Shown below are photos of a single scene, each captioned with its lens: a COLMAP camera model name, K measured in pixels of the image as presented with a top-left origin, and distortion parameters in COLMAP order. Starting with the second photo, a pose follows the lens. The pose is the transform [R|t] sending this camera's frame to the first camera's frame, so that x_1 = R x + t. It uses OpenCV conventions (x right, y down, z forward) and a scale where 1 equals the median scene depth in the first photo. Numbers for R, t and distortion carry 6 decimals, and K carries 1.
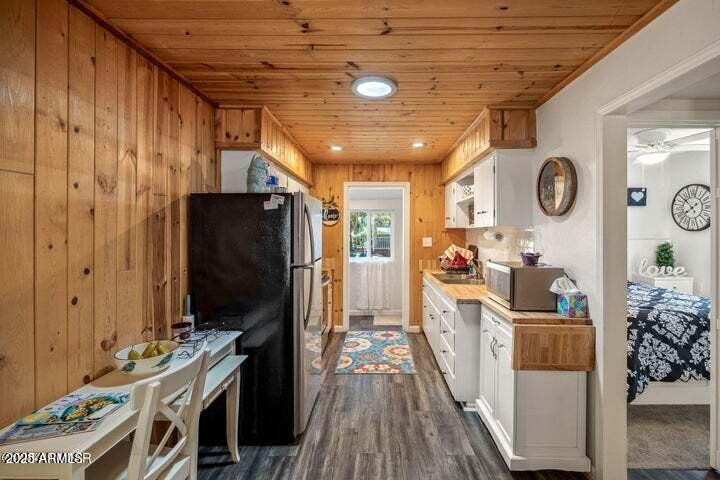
lens RADIAL K [[336.2, 0, 360.5], [0, 336.2, 231.1], [0, 0, 1]] dist [-0.000308, -0.000068]
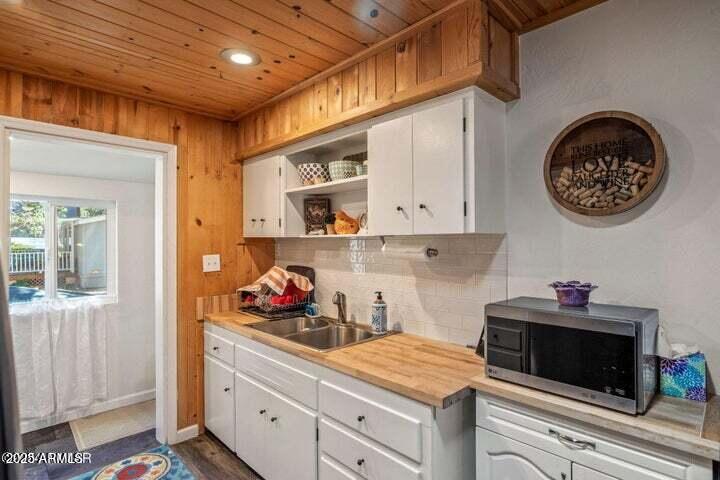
lens RADIAL K [[376.1, 0, 371.2], [0, 376.1, 245.8], [0, 0, 1]] dist [-0.002761, -0.000685]
pose [[0.675513, -0.005912, 0.737325, -0.073816], [0.001199, 0.999975, 0.006919, 0.000921], [-0.737348, -0.003790, 0.675503, 0.405912]]
